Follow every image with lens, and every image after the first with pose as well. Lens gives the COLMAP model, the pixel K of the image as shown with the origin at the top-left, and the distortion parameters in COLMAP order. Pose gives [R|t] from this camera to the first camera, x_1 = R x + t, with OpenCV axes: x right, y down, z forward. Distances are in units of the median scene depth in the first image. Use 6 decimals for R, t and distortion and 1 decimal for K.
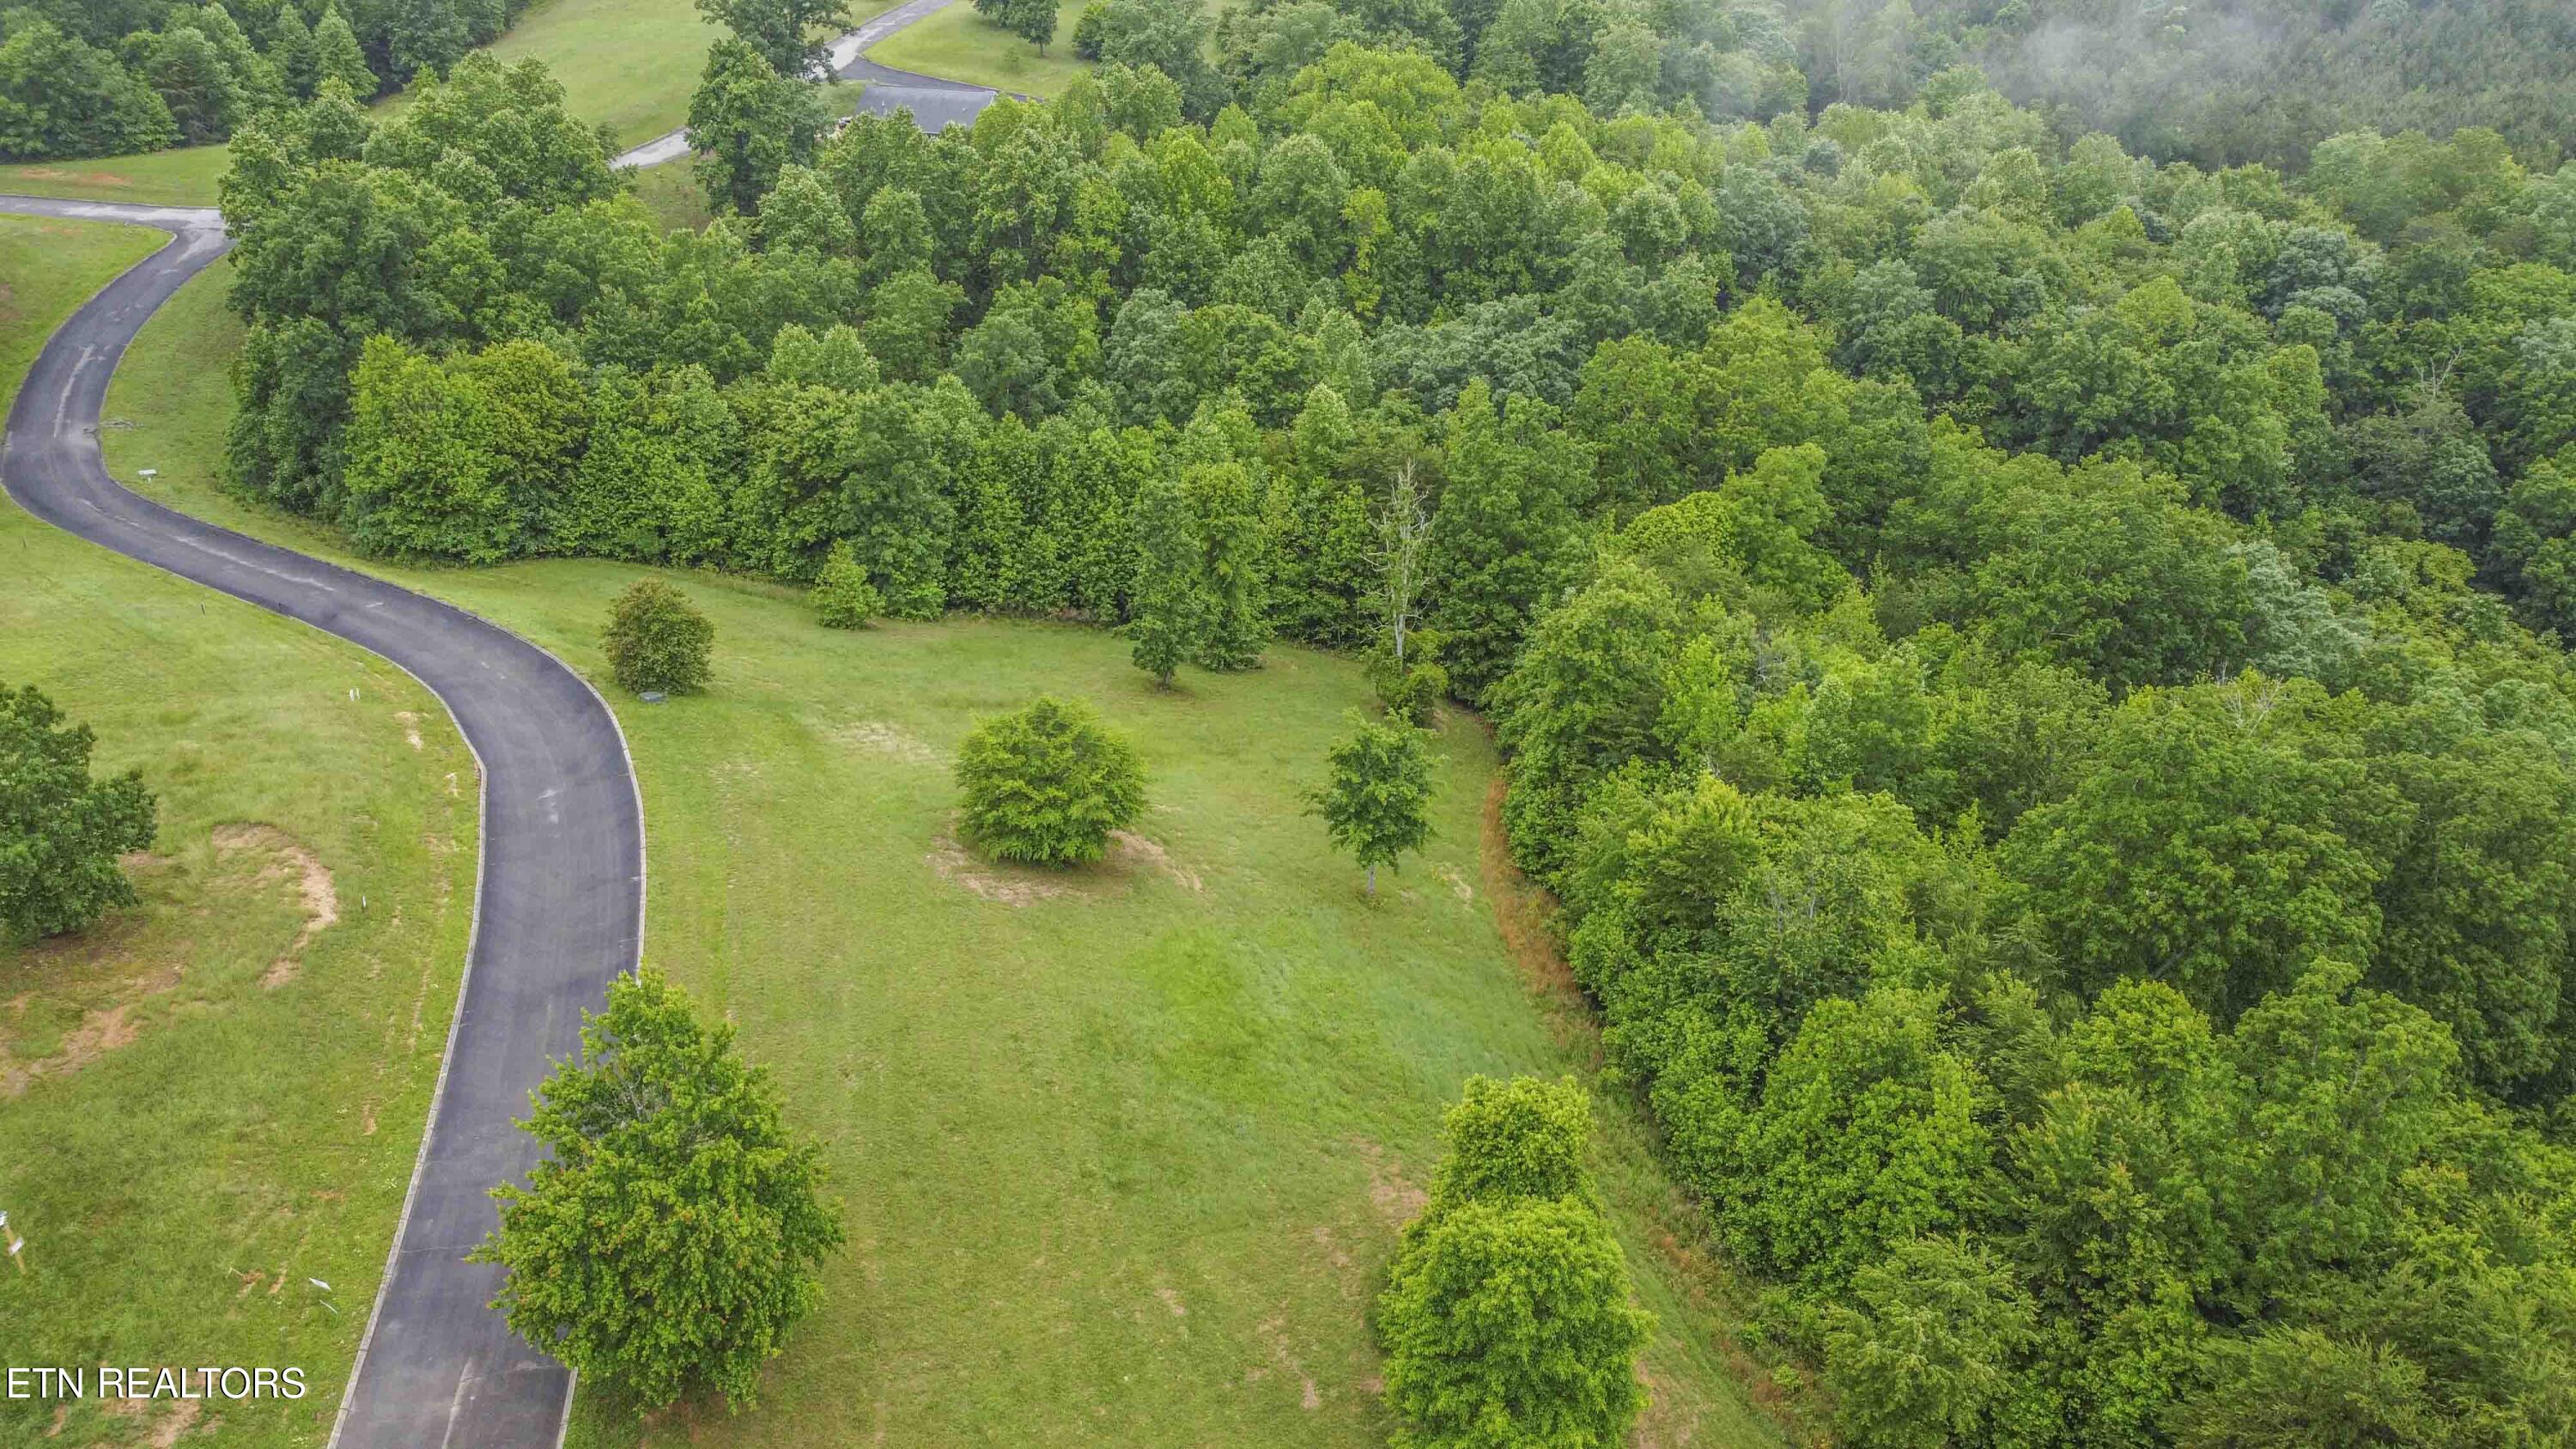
lens RADIAL K [[1945.9, 0, 1281.9], [0, 1945.9, 710.3], [0, 0, 1]] dist [0.004025, -0.007469]
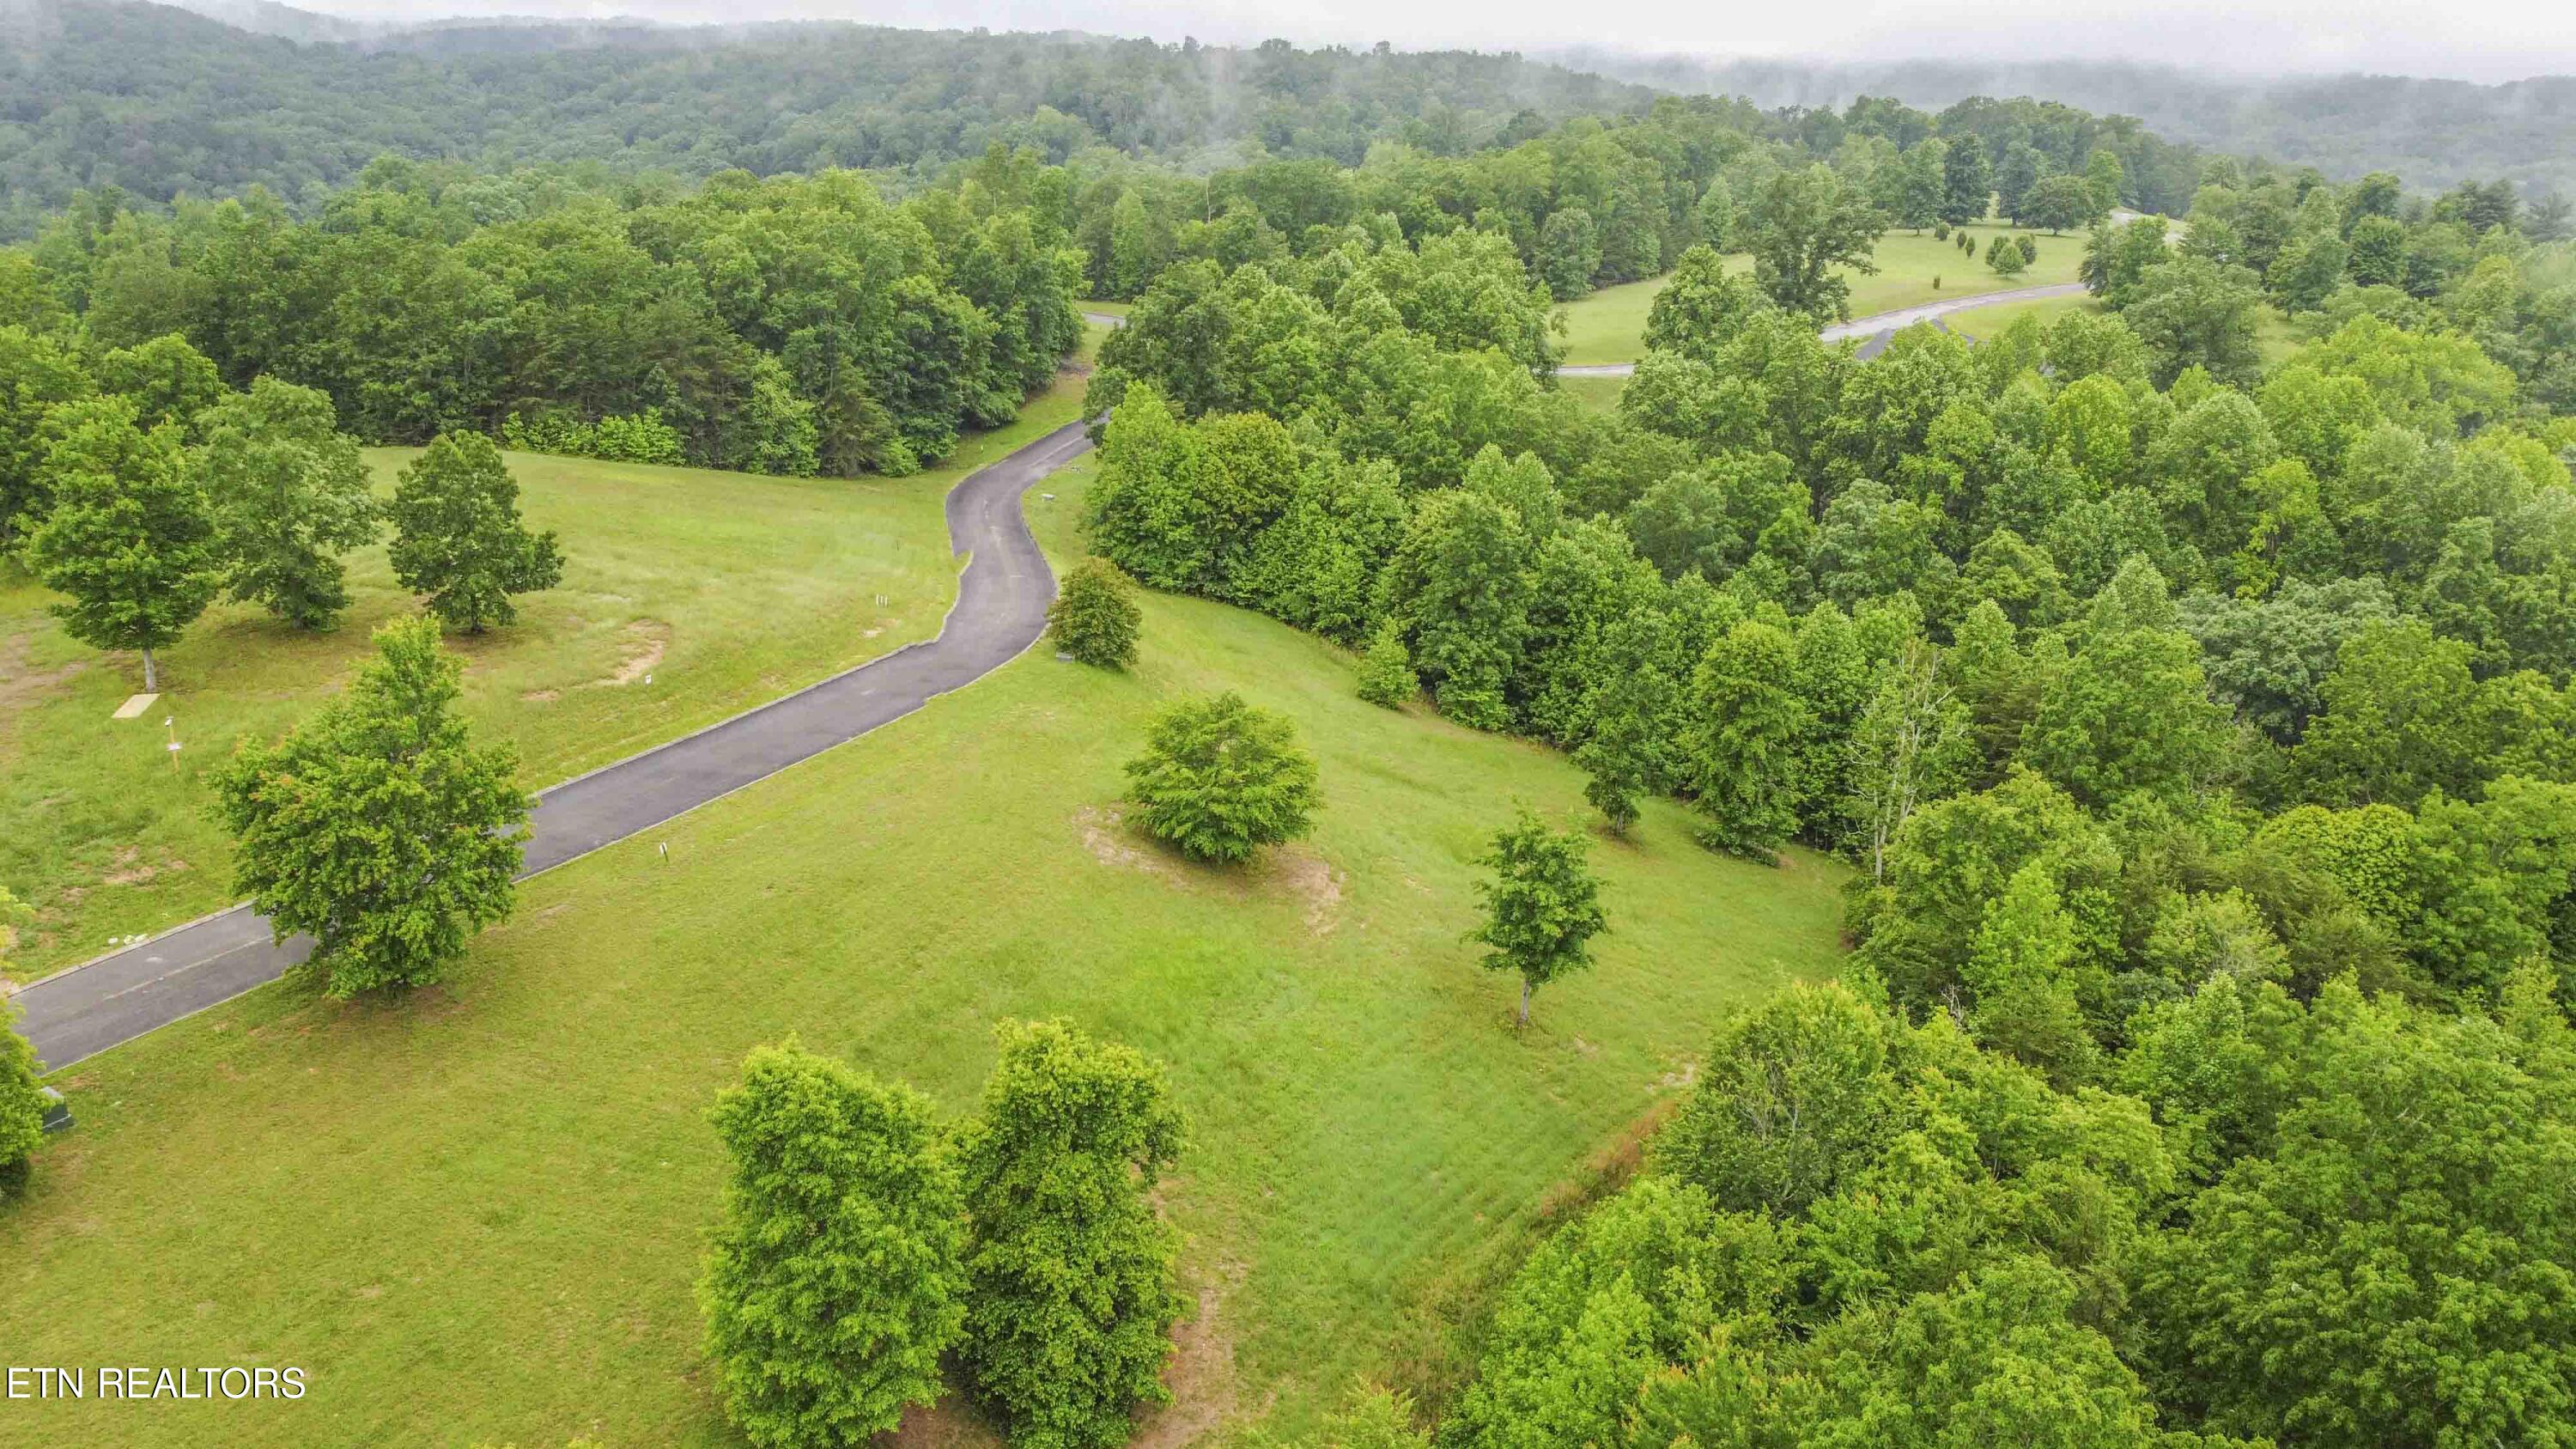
lens RADIAL K [[1945.9, 0, 1290.4], [0, 1945.9, 724.4], [0, 0, 1]] dist [0.004025, -0.007469]
pose [[0.765496, 0.224488, -0.603010, 0.334005], [-0.321570, 0.945208, -0.056337, 0.037207], [0.557324, 0.237036, 0.795741, 0.151935]]
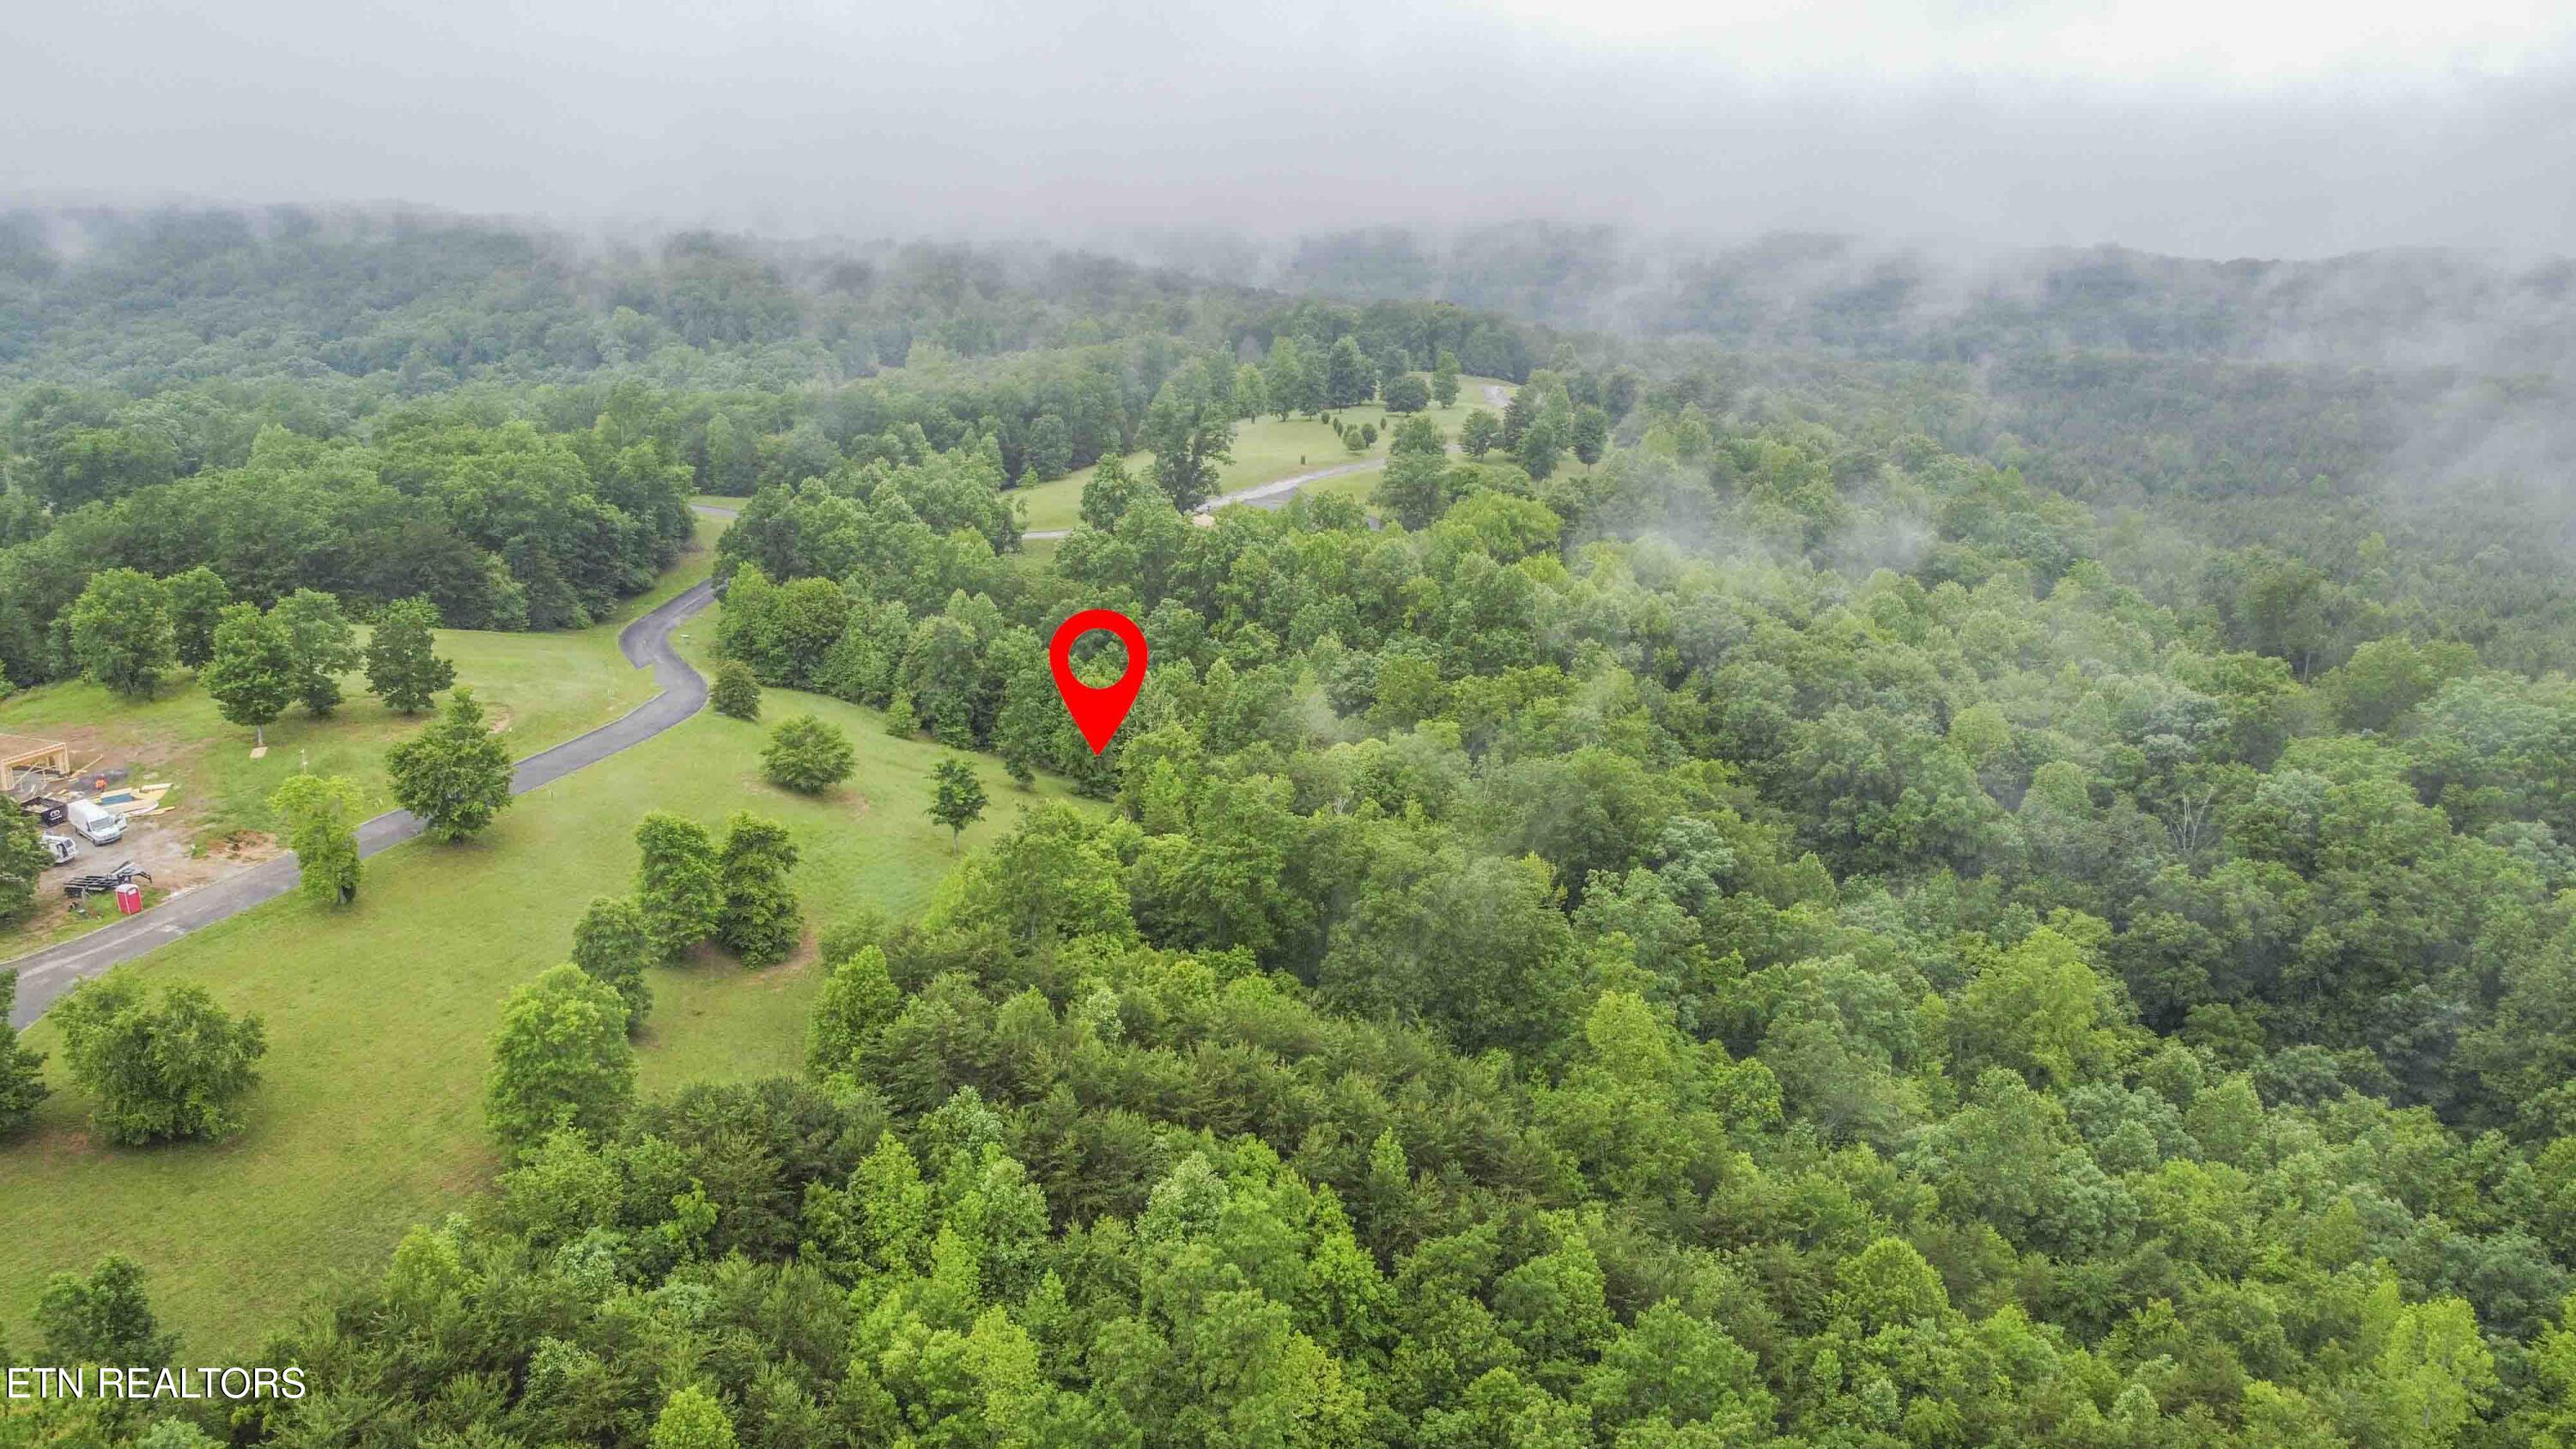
lens RADIAL K [[1945.9, 0, 1271.4], [0, 1945.9, 719.0], [0, 0, 1]] dist [0.004025, -0.007469]
pose [[0.881461, 0.128042, -0.454567, 0.853422], [-0.231216, 0.956296, -0.178987, 0.175434], [0.411783, 0.262873, 0.872544, -0.427308]]
